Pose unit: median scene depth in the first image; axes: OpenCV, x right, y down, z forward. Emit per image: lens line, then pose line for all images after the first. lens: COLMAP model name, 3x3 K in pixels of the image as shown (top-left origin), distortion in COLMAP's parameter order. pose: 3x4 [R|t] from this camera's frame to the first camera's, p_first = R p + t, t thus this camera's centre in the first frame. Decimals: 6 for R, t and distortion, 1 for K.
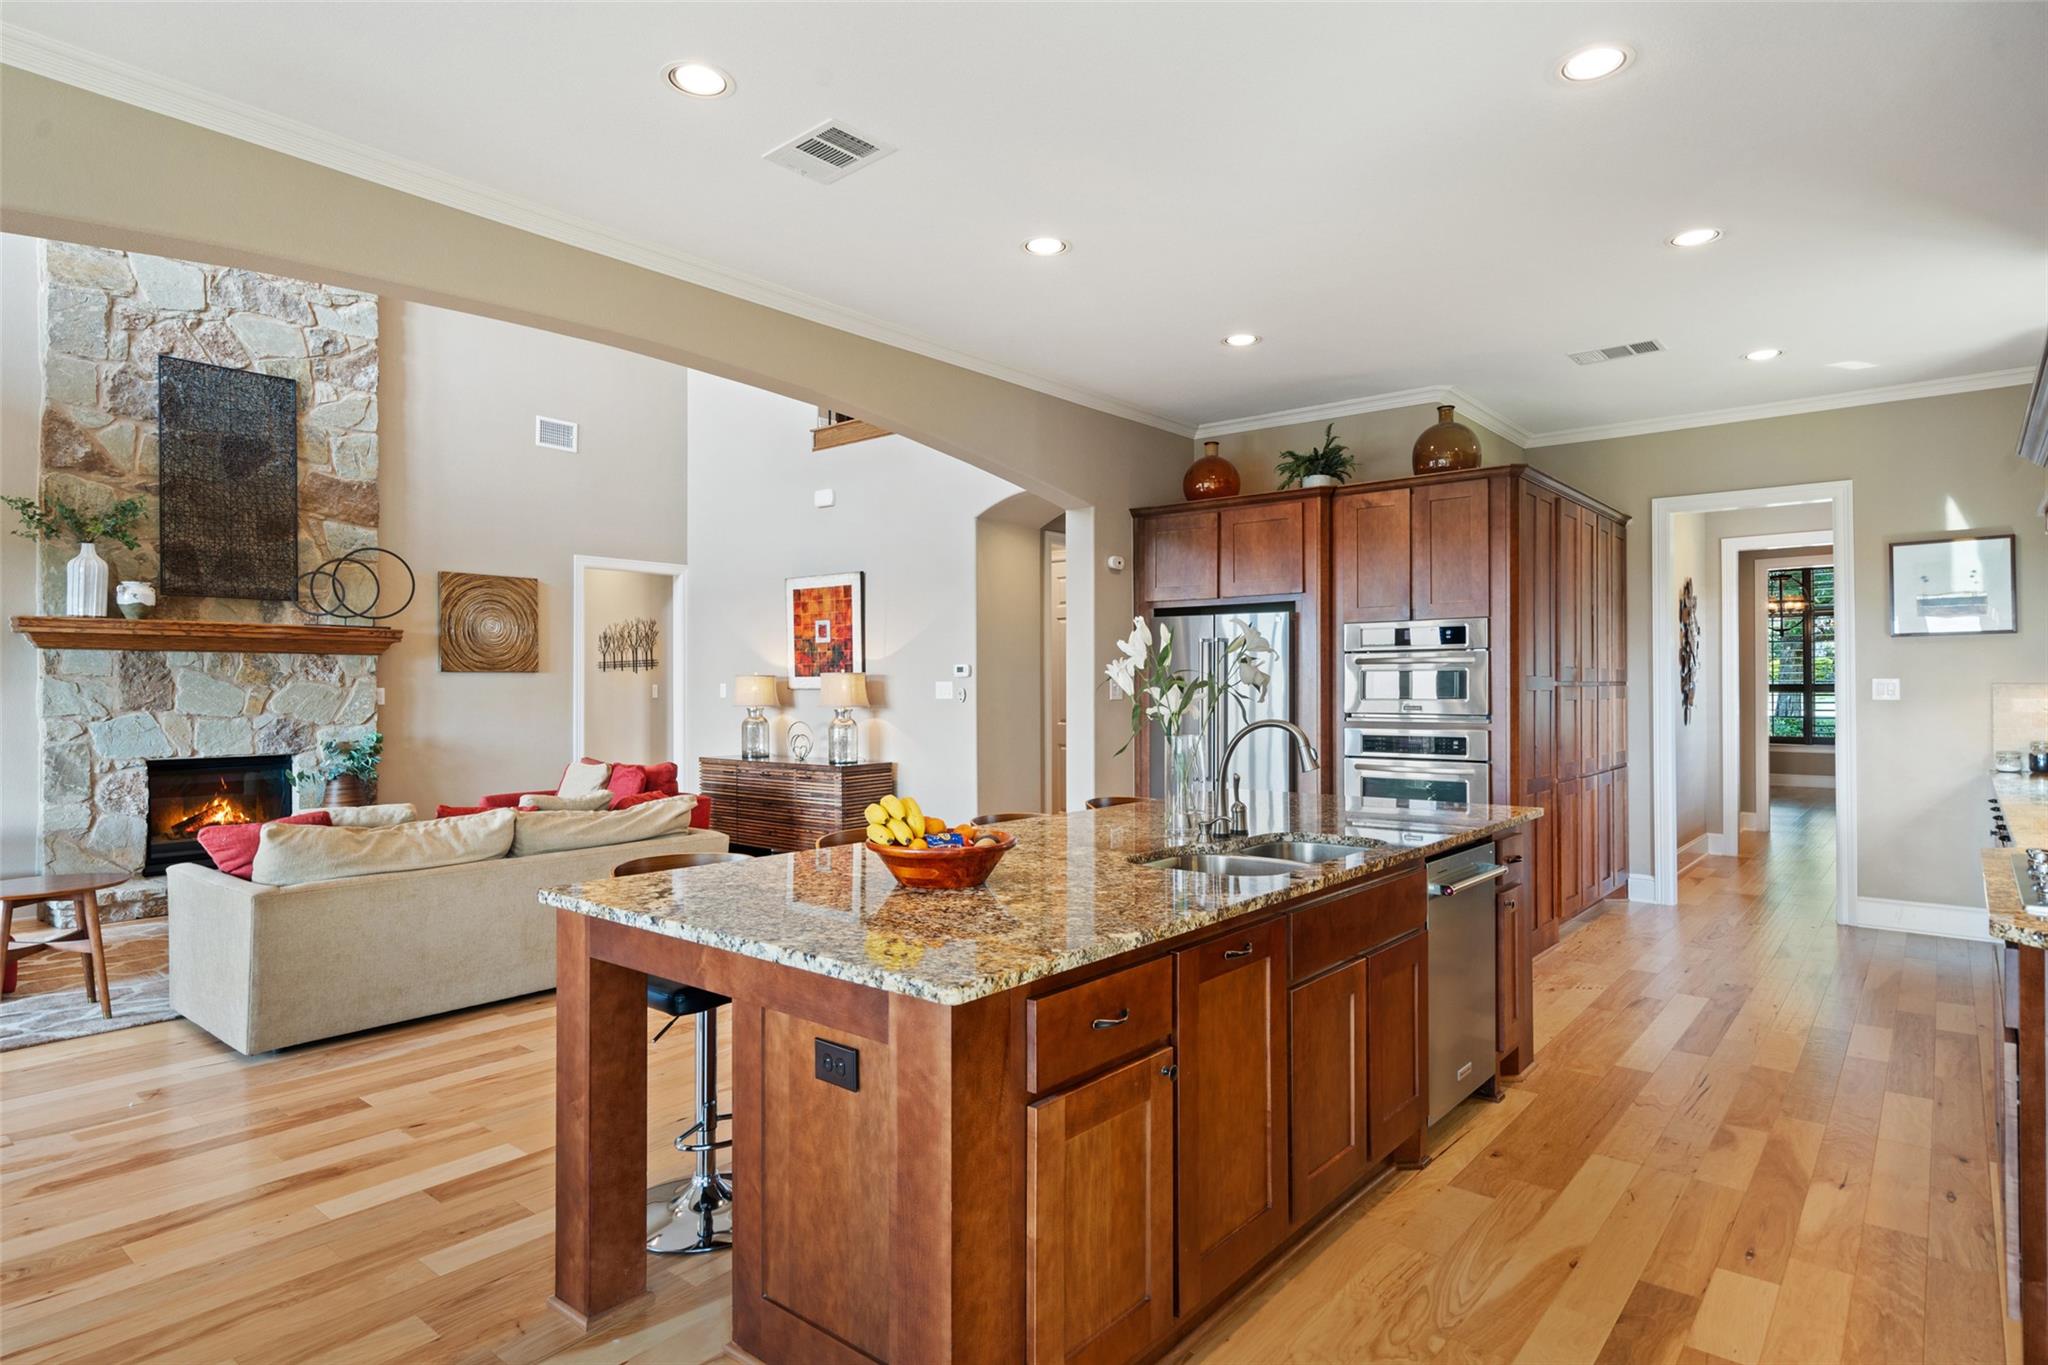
lens RADIAL K [[1110.8, 0, 1024.0], [0, 1110.8, 682.5], [0, 0, 1]] dist [0.002394, -0.000355]
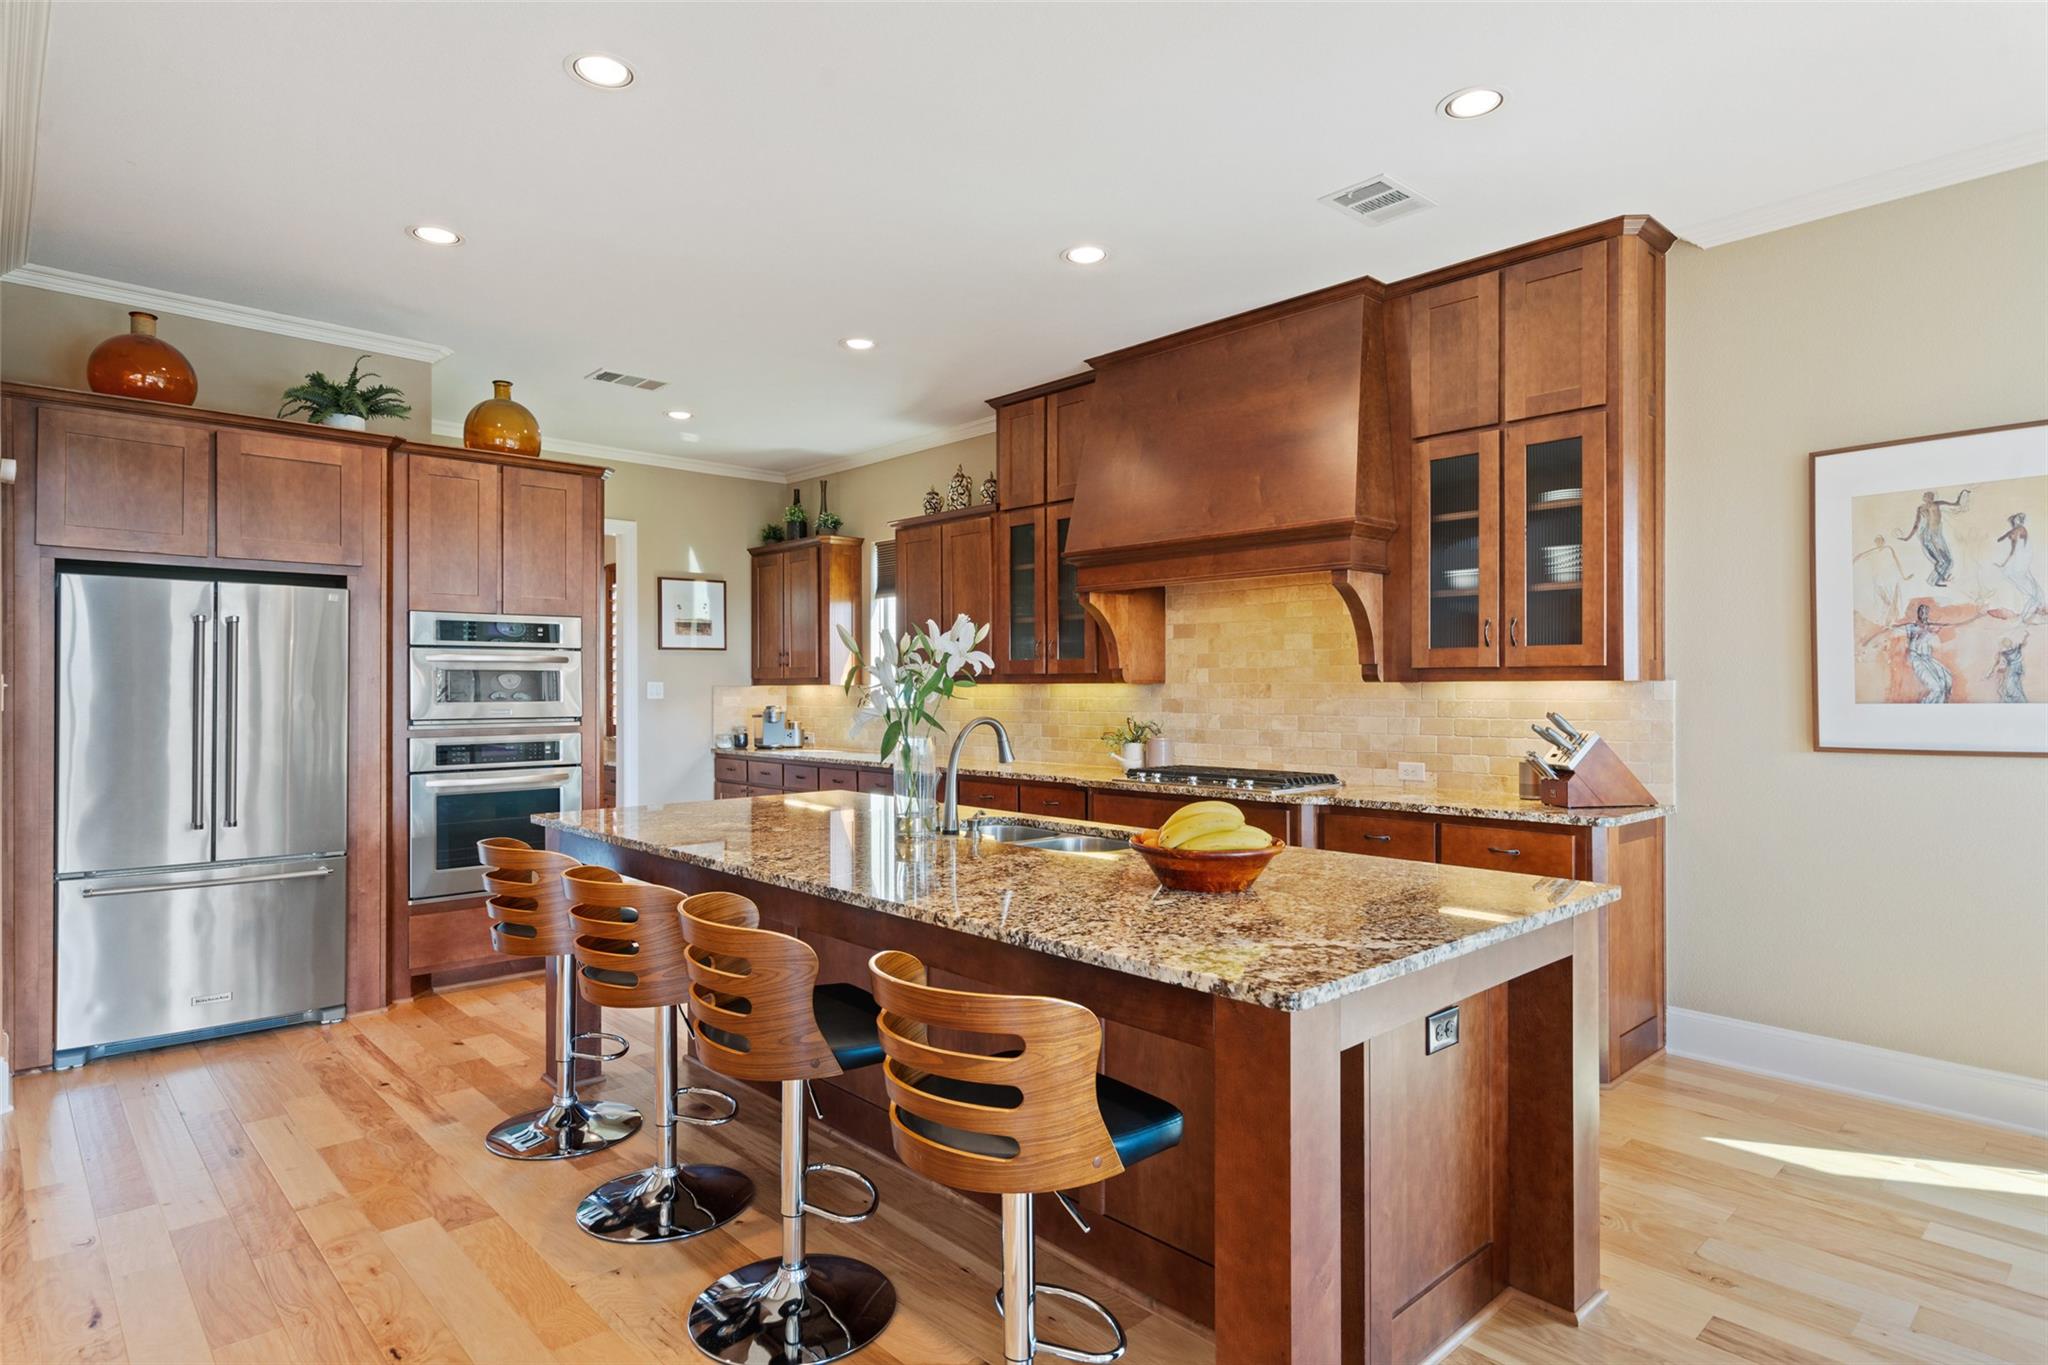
lens RADIAL K [[1110.8, 0, 1024.0], [0, 1110.8, 682.5], [0, 0, 1]] dist [0.002394, -0.000355]
pose [[0.120383, 0.006461, 0.992707, -0.453843], [-0.003688, 0.999975, -0.006061, 0.003324], [-0.992721, -0.002932, 0.120404, 0.438312]]
